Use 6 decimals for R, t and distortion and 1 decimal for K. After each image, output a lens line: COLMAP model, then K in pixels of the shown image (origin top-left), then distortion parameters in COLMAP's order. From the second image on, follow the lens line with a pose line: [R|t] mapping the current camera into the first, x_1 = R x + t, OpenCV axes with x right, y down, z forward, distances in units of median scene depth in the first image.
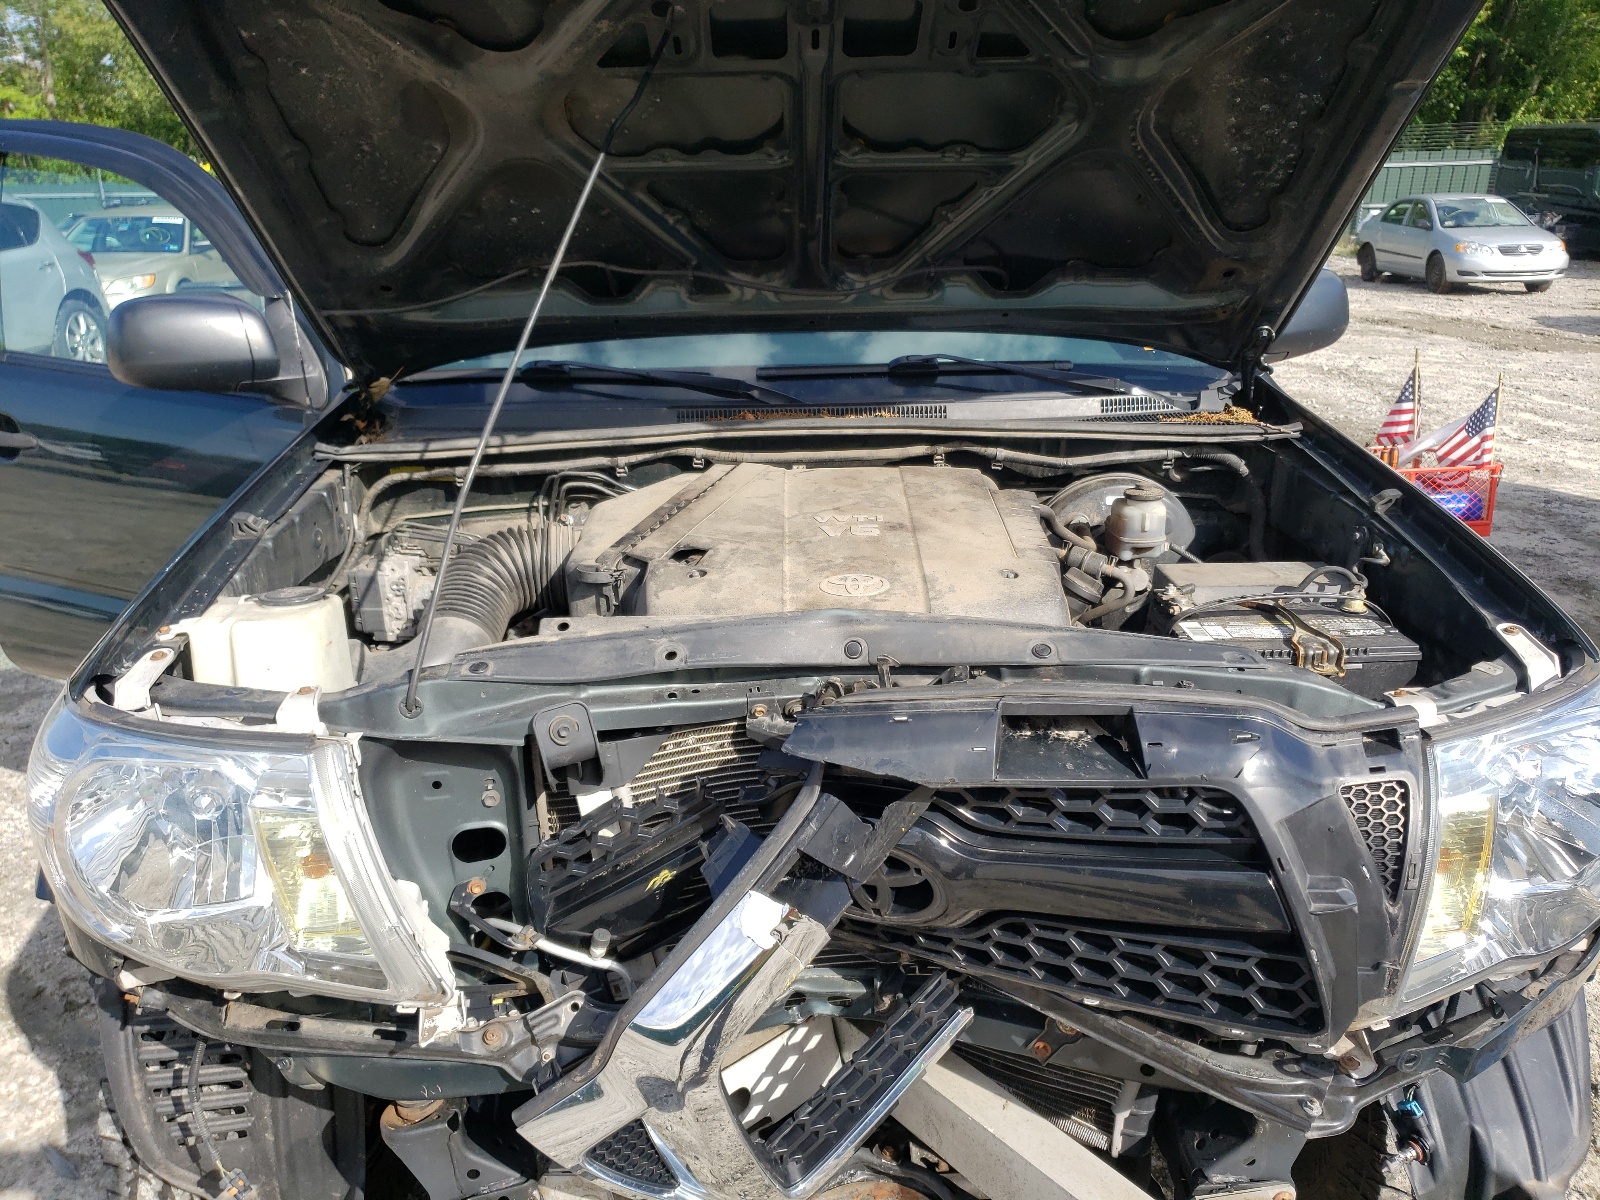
lens RADIAL K [[1244.7, 0, 800.0], [0, 1244.7, 600.0], [0, 0, 1]] dist [-0.007531, -0.002353]
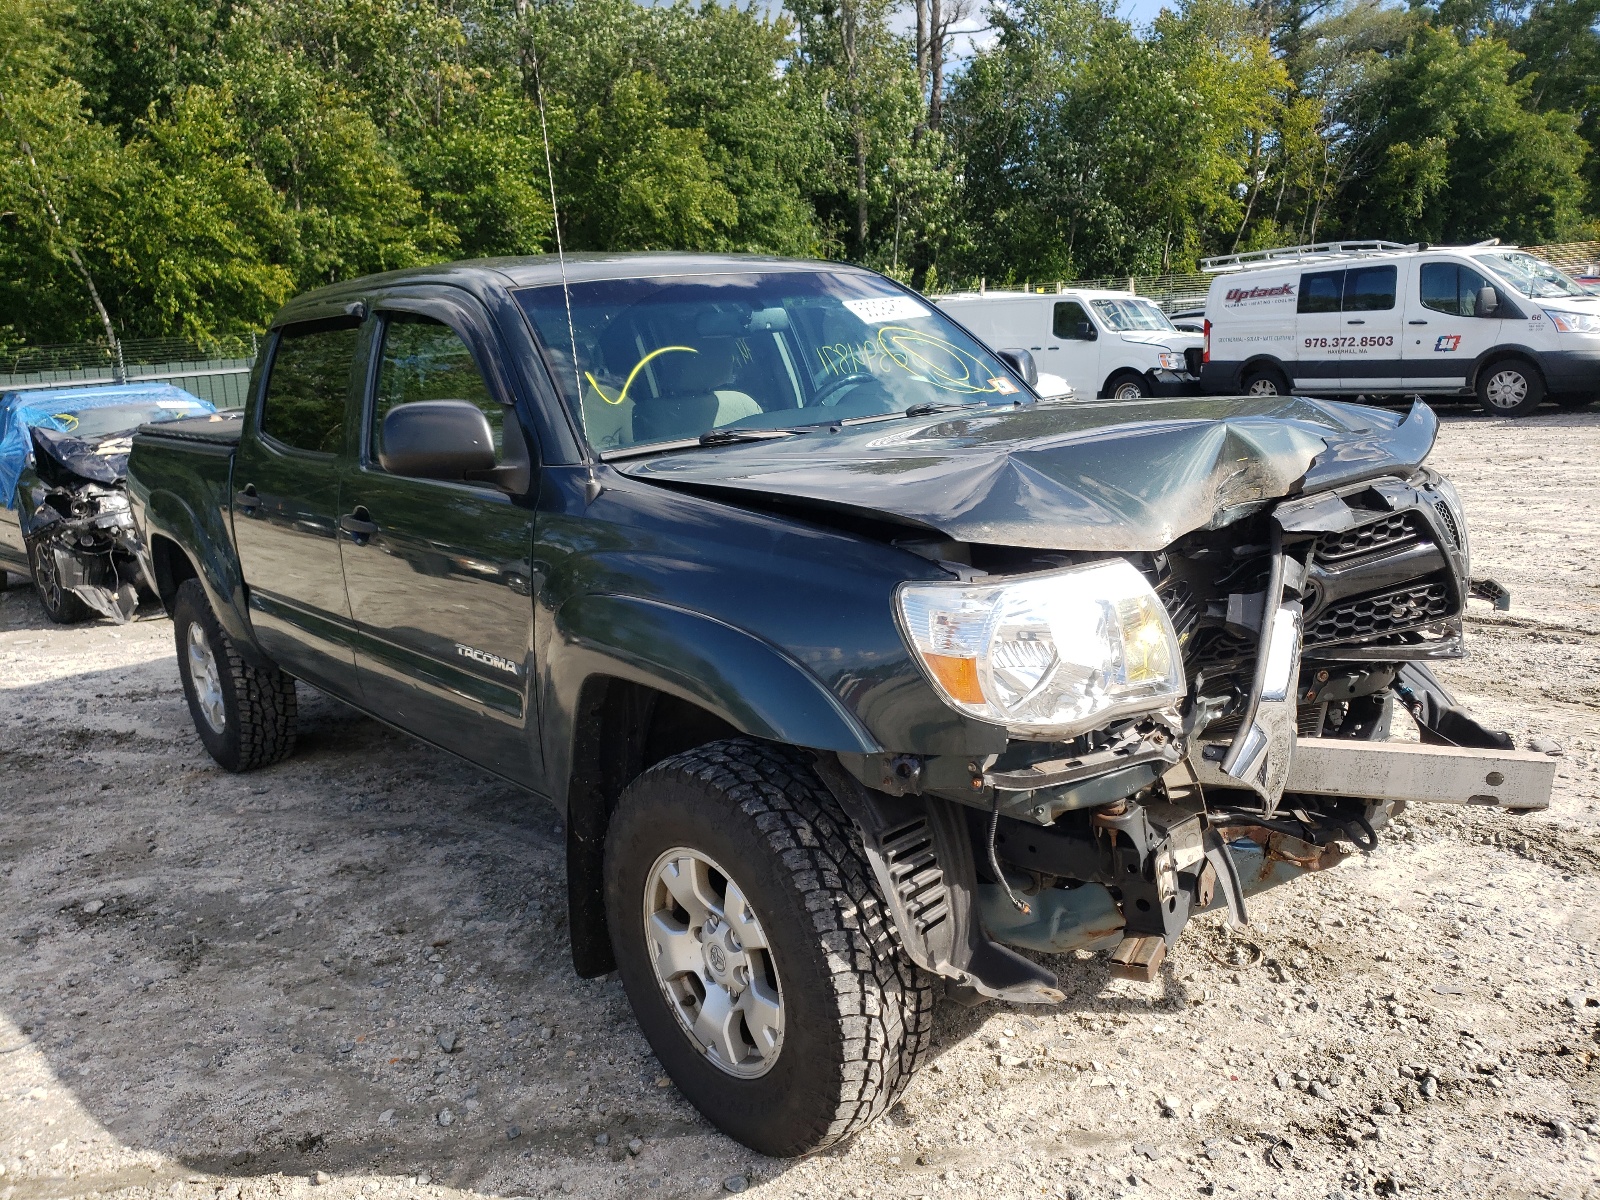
lens RADIAL K [[1199.8, 0, 800.0], [0, 1199.8, 600.0], [0, 0, 1]] dist [-0.002254, 0.000212]
pose [[0.793193, -0.157810, 0.588168, -1.557545], [0.237238, 0.969610, -0.059782, 0.148157], [-0.560859, 0.186954, 0.806527, -0.078638]]
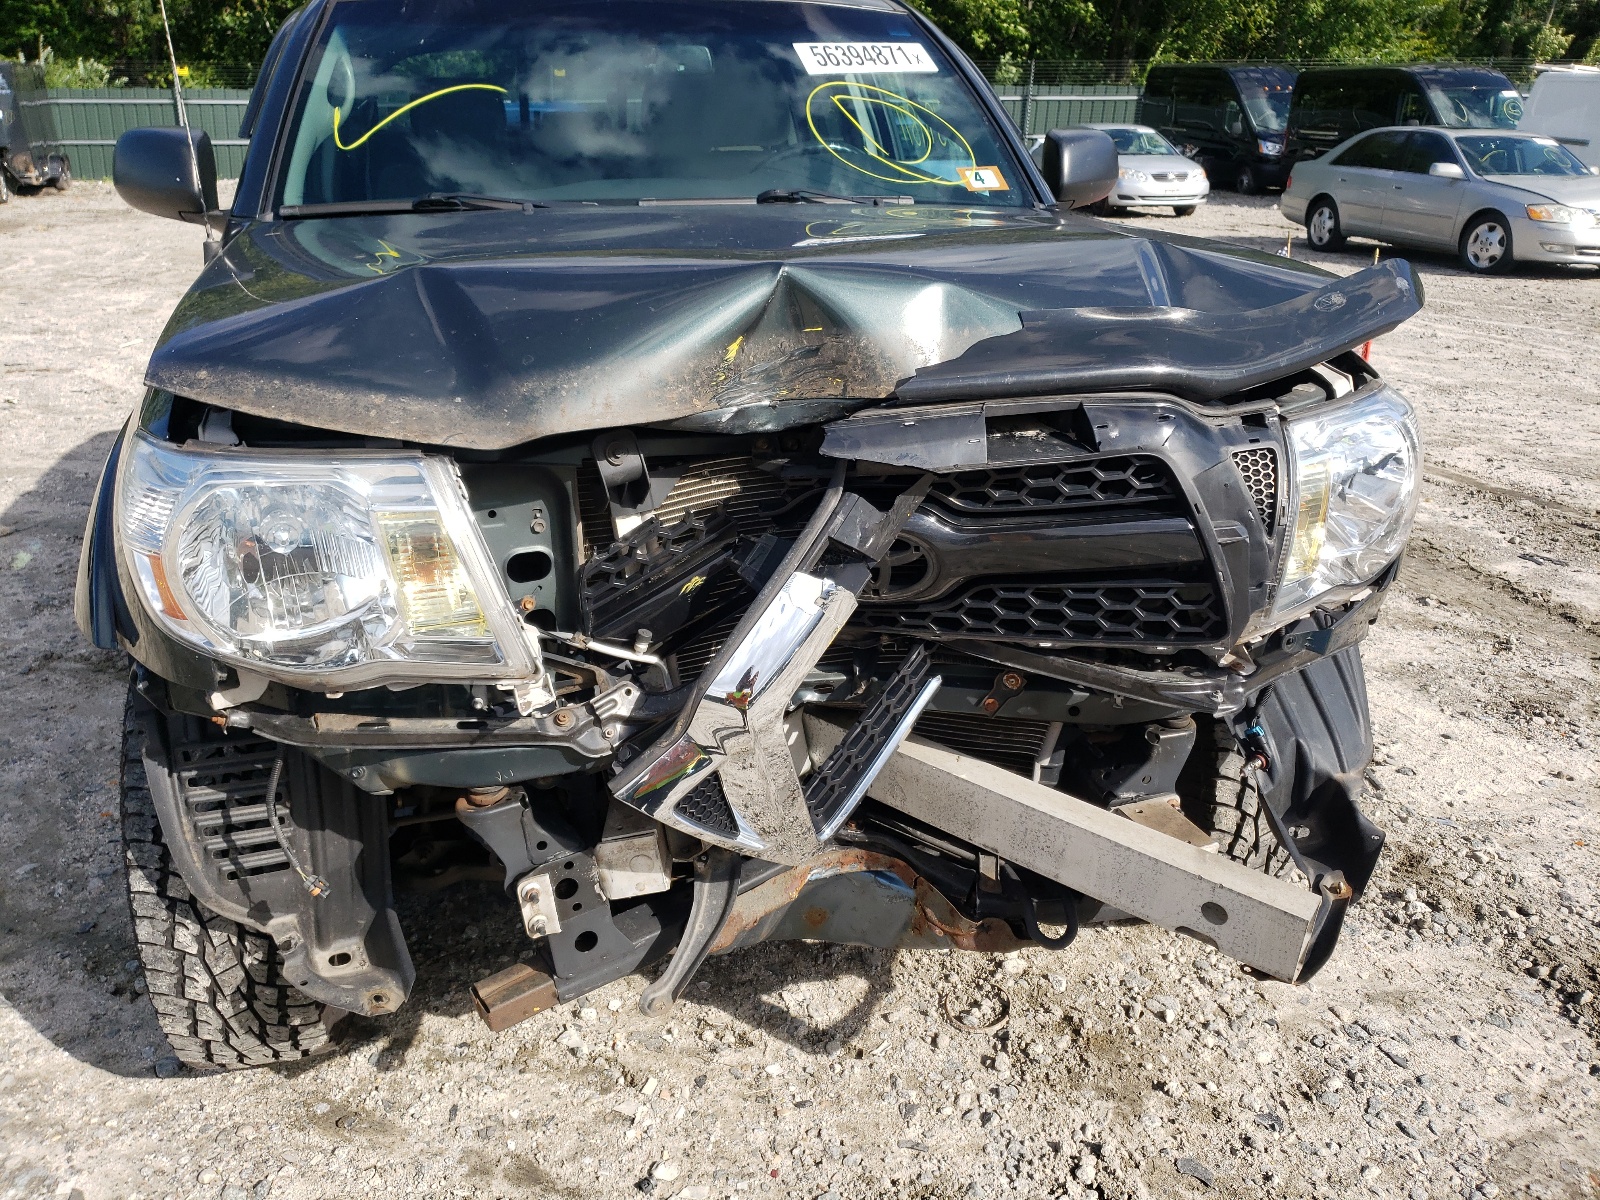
lens RADIAL K [[1234.8, 0, 767.3], [0, 1234.8, 593.1], [0, 0, 1]] dist [0.005772, -0.006789]
pose [[0.976531, -0.056213, 0.207913, -0.292095], [0.045635, 0.997425, 0.055331, 0.174235], [-0.210488, -0.044545, 0.976581, -0.177206]]
